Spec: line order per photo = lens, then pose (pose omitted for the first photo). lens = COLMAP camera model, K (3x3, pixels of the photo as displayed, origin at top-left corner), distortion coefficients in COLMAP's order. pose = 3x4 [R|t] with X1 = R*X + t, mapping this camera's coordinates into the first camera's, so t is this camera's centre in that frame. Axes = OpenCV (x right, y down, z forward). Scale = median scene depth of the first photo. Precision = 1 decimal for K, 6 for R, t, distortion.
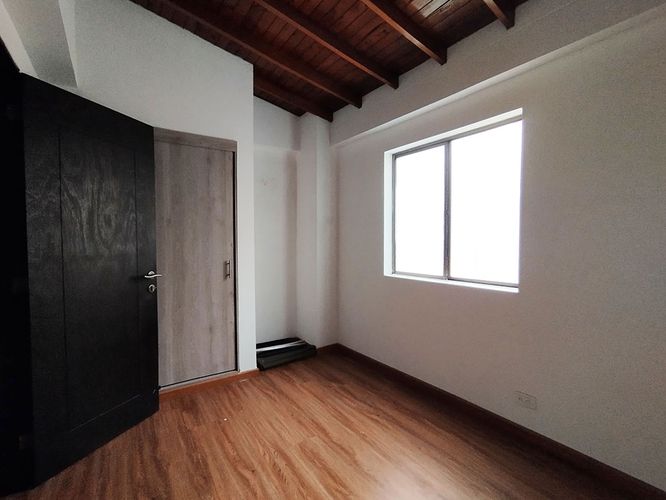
lens RADIAL K [[304.9, 0, 335.0], [0, 304.9, 252.1], [0, 0, 1]] dist [-0.037842, 0.024575]
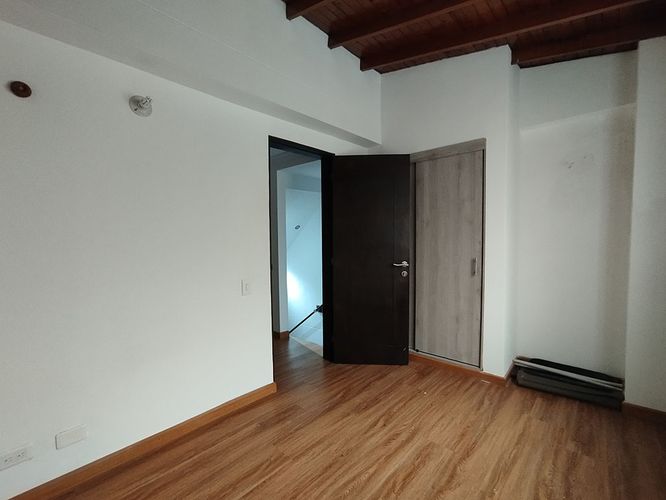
lens RADIAL K [[302.6, 0, 342.3], [0, 302.6, 250.7], [0, 0, 1]] dist [-0.000729, 0.000214]
pose [[0.226067, 0.037825, -0.973377, 0.571416], [-0.025243, 0.999138, 0.032963, -0.020687], [0.973785, 0.017119, 0.226827, 0.345727]]
